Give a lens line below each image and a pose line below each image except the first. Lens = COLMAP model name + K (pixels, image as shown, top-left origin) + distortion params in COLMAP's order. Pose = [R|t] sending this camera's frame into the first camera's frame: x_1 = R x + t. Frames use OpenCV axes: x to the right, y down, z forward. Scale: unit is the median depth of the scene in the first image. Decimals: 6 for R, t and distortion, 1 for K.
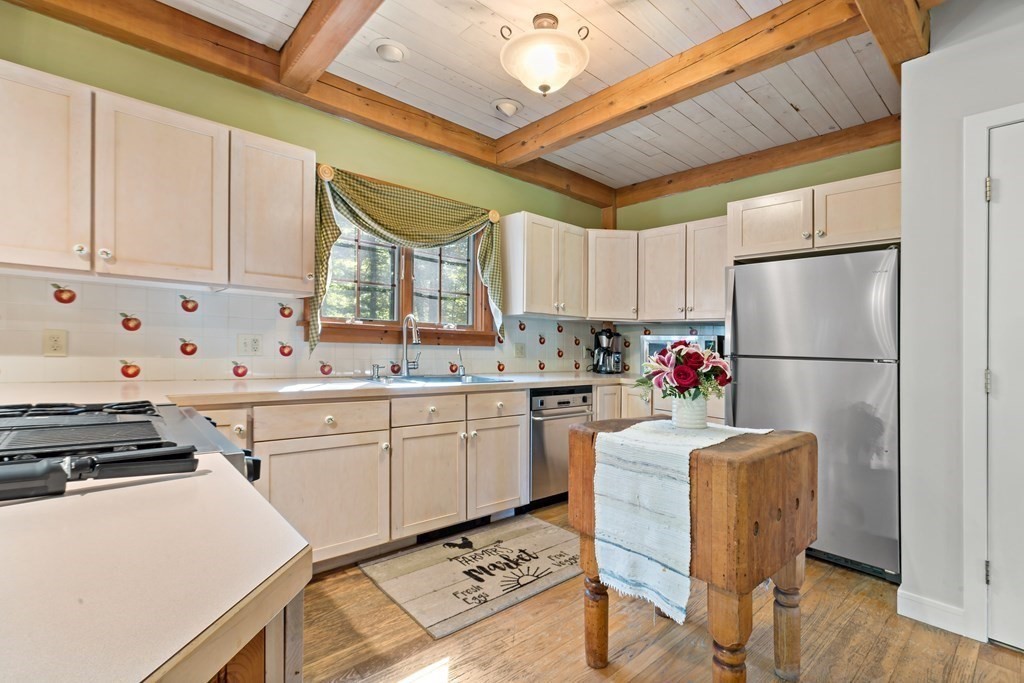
lens RADIAL K [[474.8, 0, 514.8], [0, 474.8, 346.0], [0, 0, 1]] dist [0.000682, 0.000069]
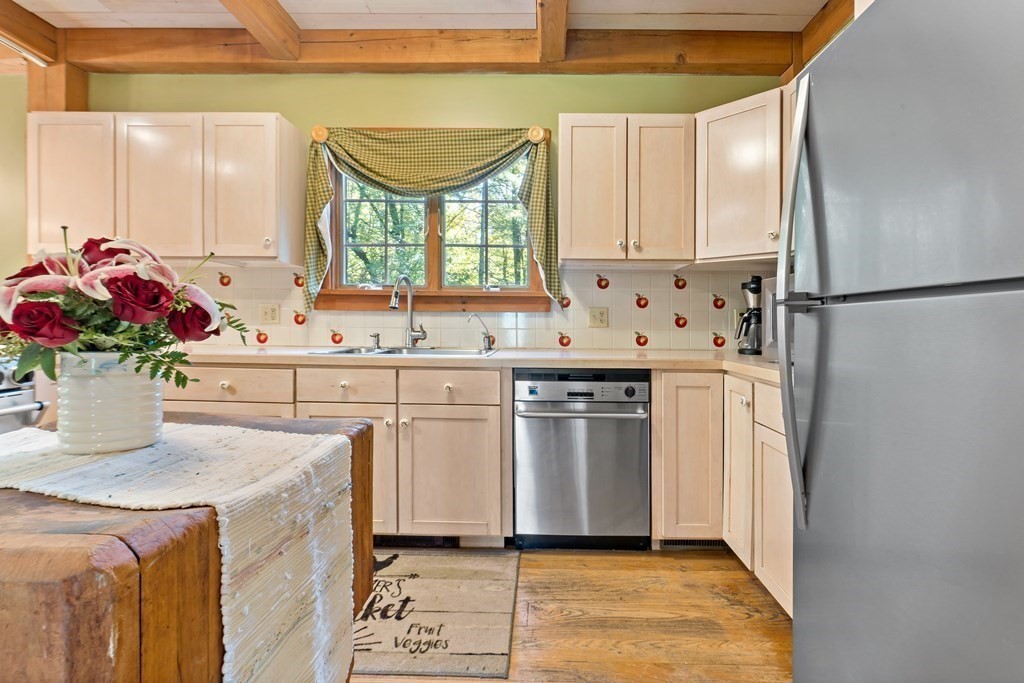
lens RADIAL K [[471.3, 0, 510.4], [0, 471.3, 335.2], [0, 0, 1]] dist [-0.003040, -0.000335]
pose [[0.734879, -0.004007, -0.678186, 0.511825], [0.008364, 0.999960, 0.003156, 0.042881], [0.678146, -0.007992, 0.734884, 0.529526]]
